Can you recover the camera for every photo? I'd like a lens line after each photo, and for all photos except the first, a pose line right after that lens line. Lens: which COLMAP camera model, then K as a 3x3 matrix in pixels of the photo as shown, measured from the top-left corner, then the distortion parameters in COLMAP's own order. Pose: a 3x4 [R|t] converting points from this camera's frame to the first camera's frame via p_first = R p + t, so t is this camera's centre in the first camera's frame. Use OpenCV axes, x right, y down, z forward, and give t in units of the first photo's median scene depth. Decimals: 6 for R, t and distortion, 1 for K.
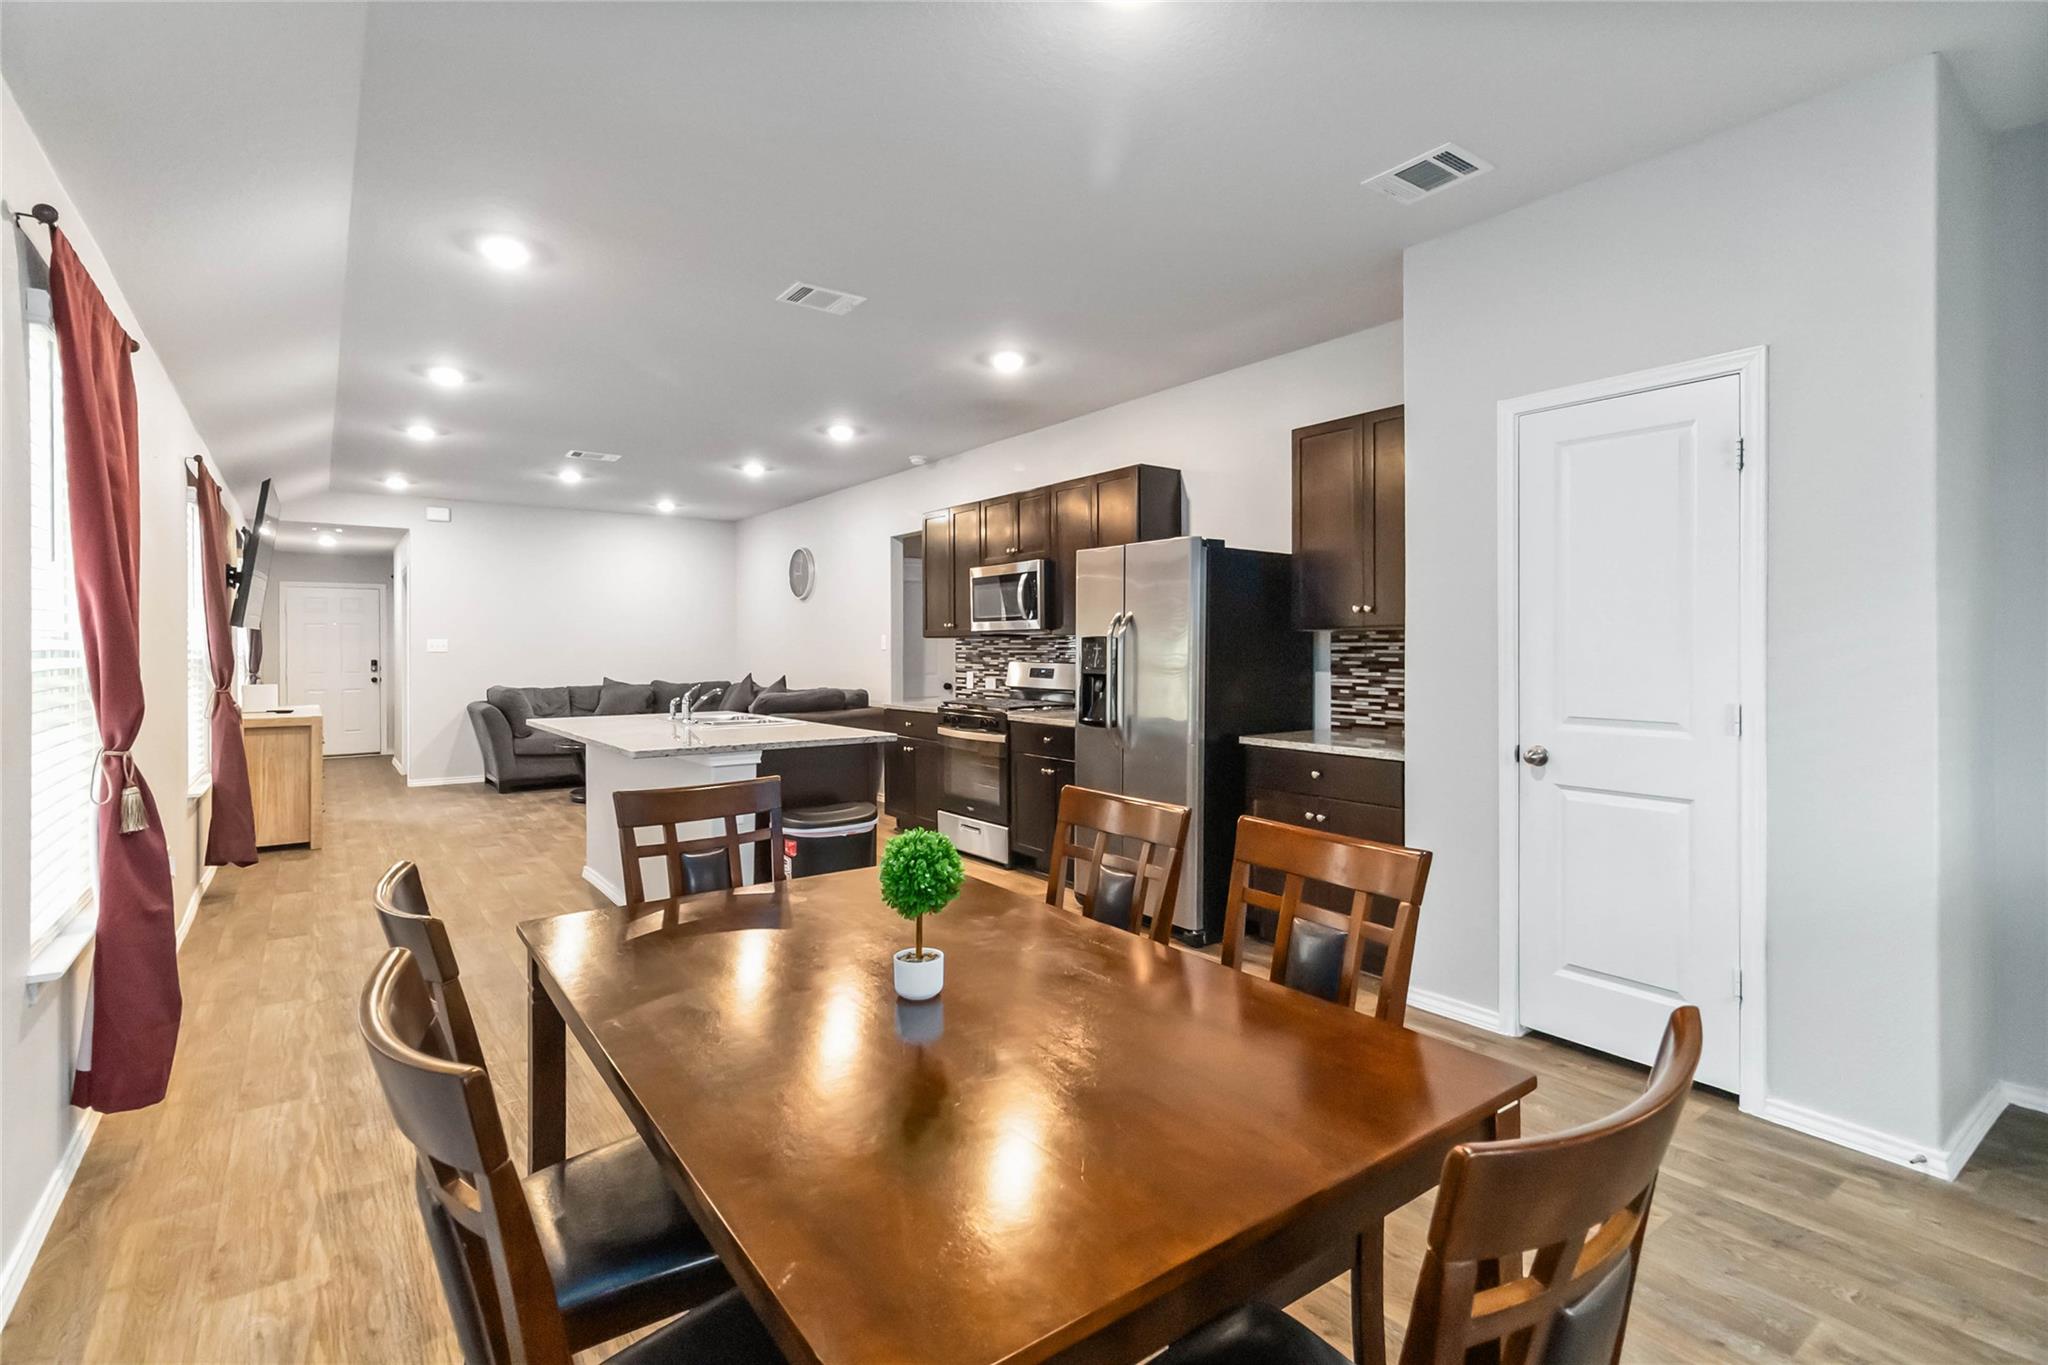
lens RADIAL K [[956.5, 0, 1030.6], [0, 956.5, 665.0], [0, 0, 1]] dist [0.001807, 0.000433]
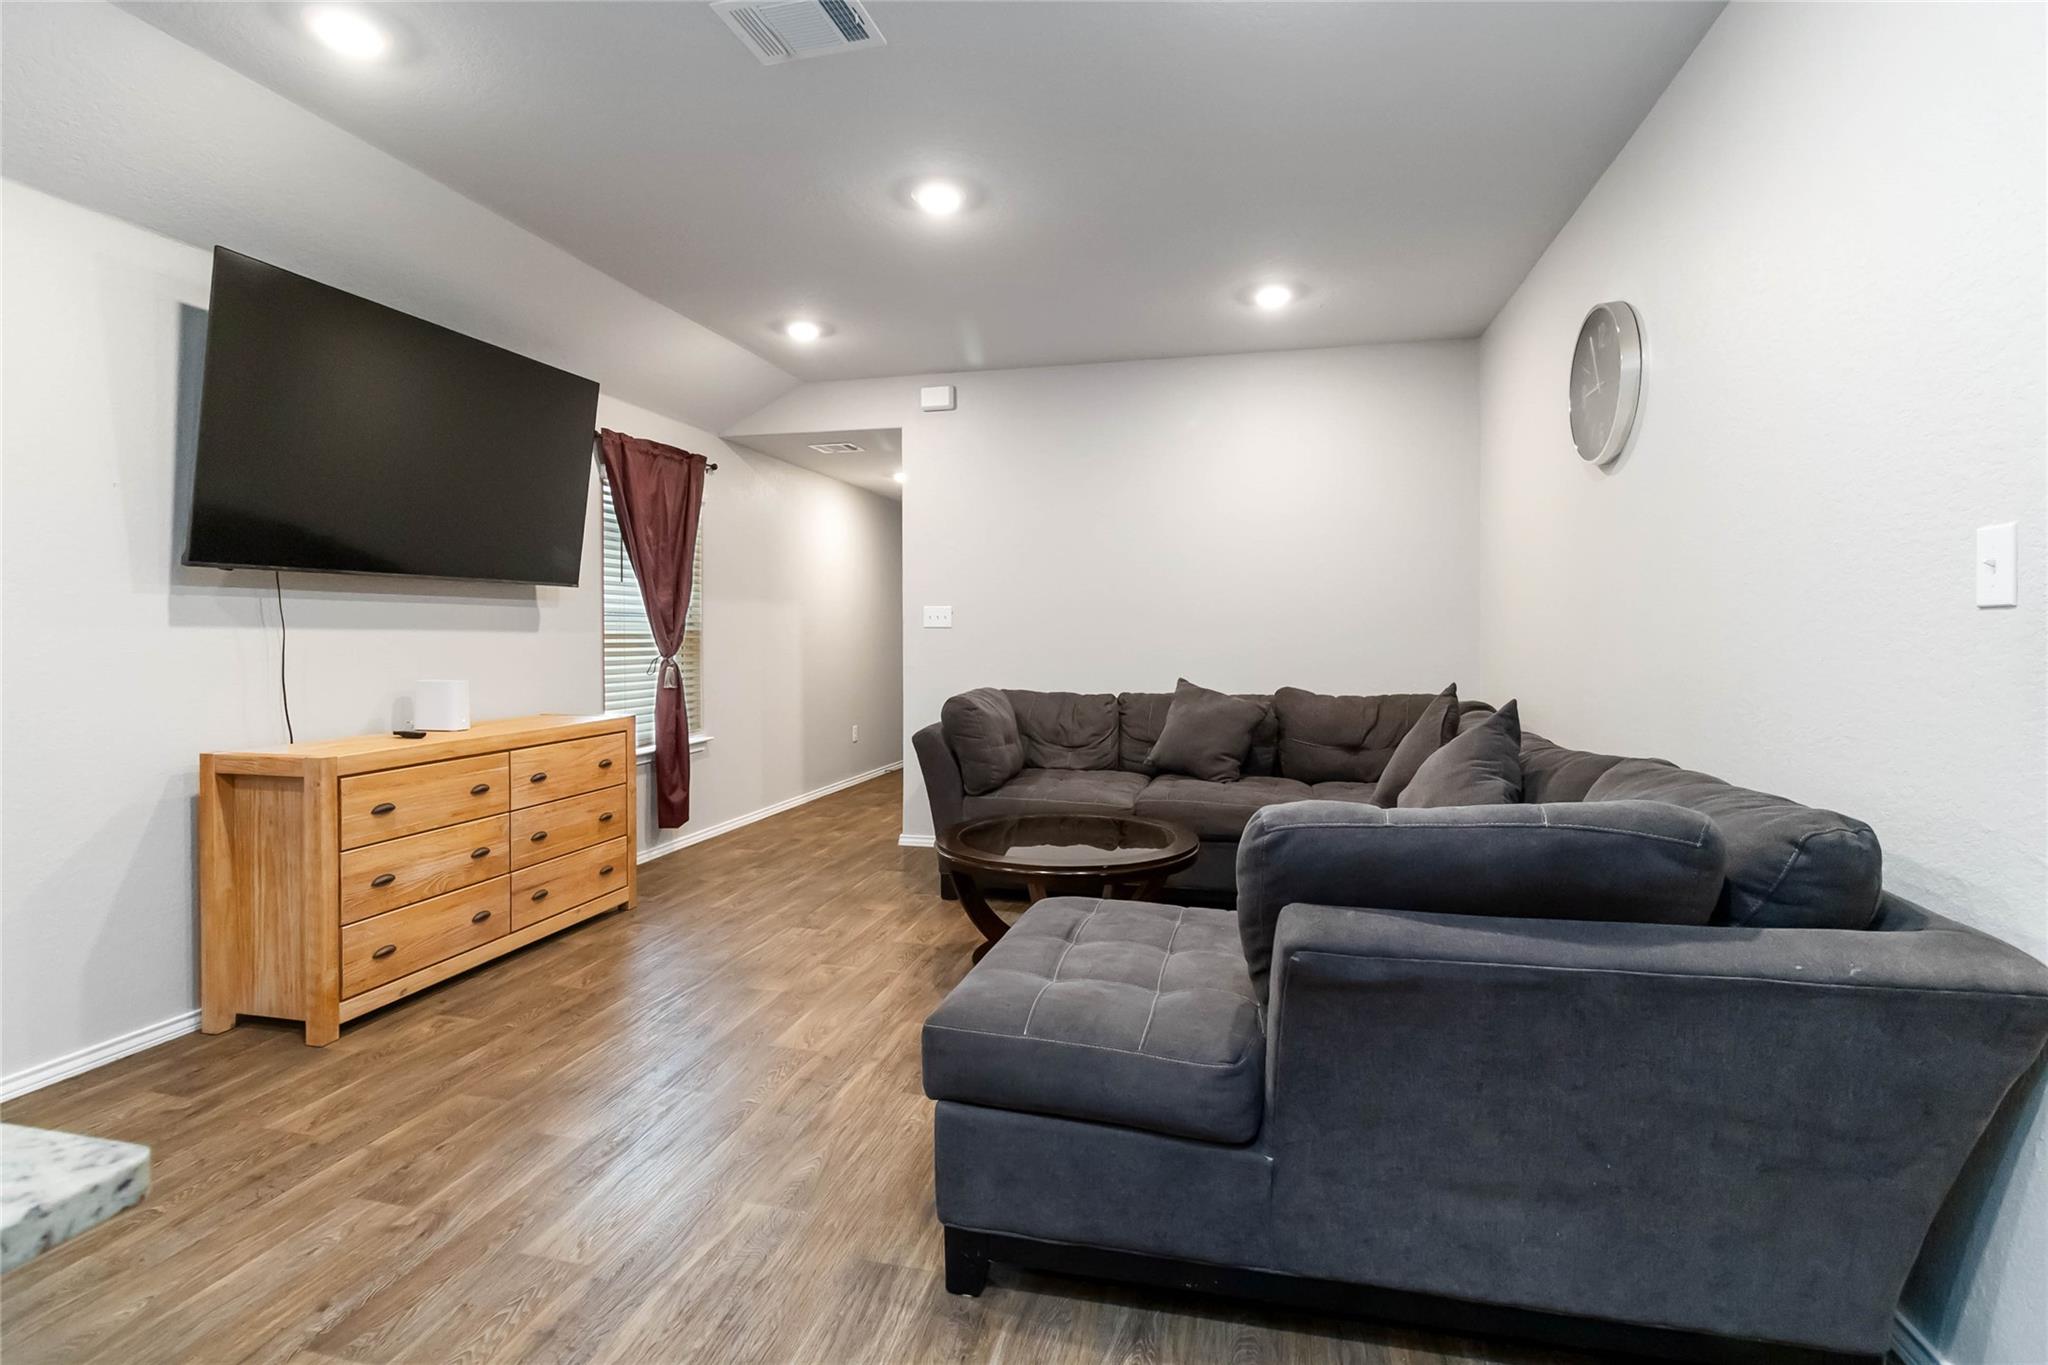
lens RADIAL K [[955.8, 0, 1033.2], [0, 955.8, 647.7], [0, 0, 1]] dist [0.003443, 0.000362]
pose [[0.641065, 0.015606, -0.767328, -0.182254], [-0.017009, 0.999837, 0.006124, -0.008861], [0.767298, 0.009125, 0.641226, 1.046871]]
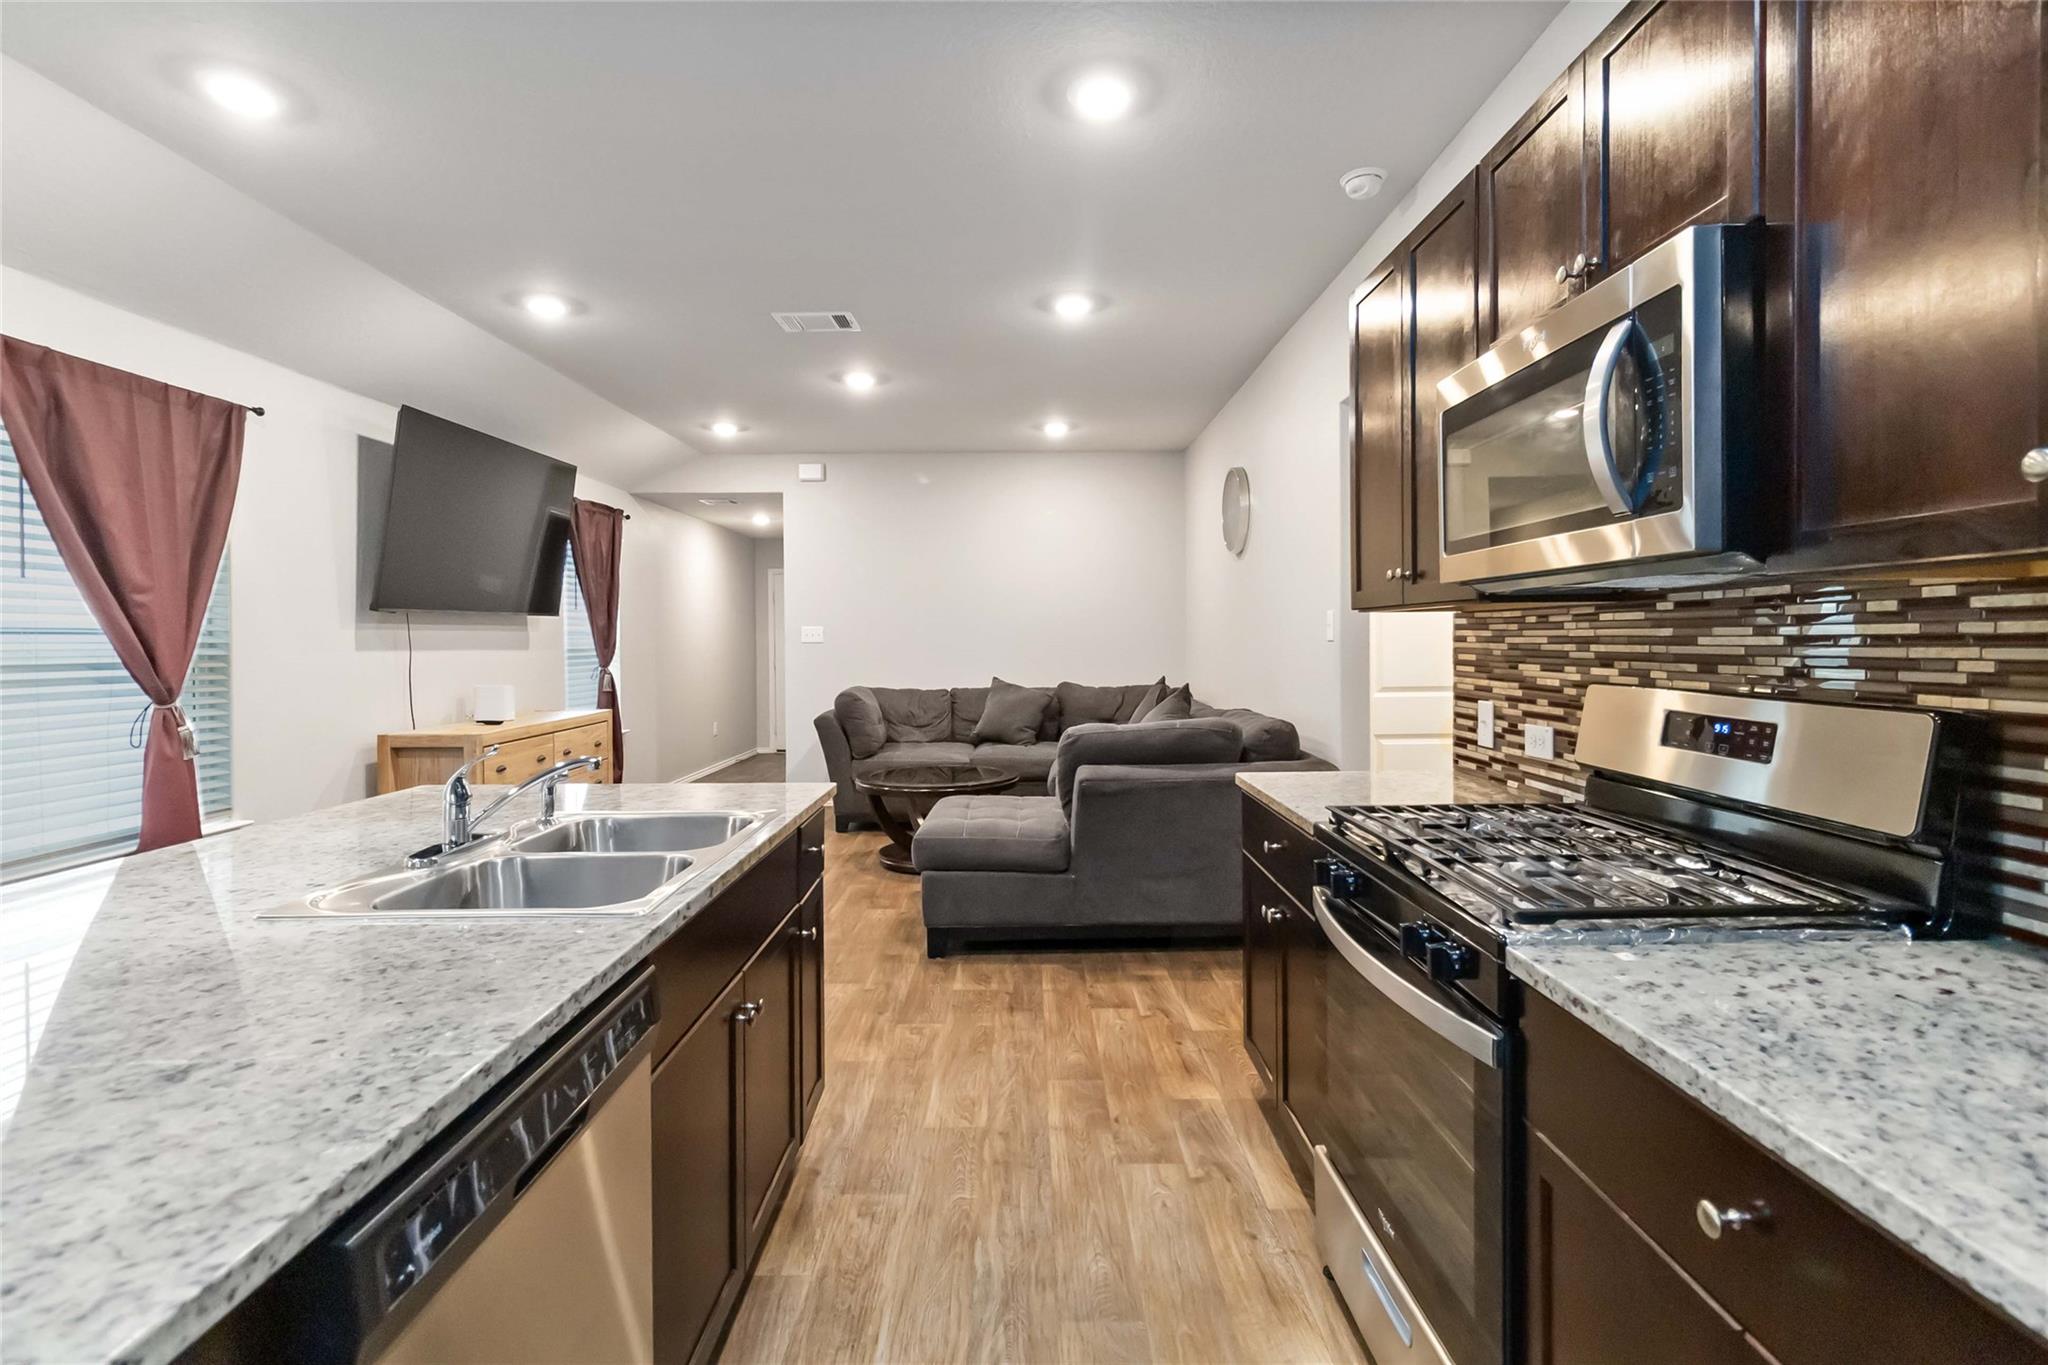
lens RADIAL K [[955.8, 0, 1033.2], [0, 955.8, 647.7], [0, 0, 1]] dist [0.003443, 0.000362]
pose [[0.807216, 0.005049, -0.590234, 0.016567], [-0.007694, 0.999968, -0.001969, -0.014123], [0.590206, 0.006130, 0.807230, 0.729168]]
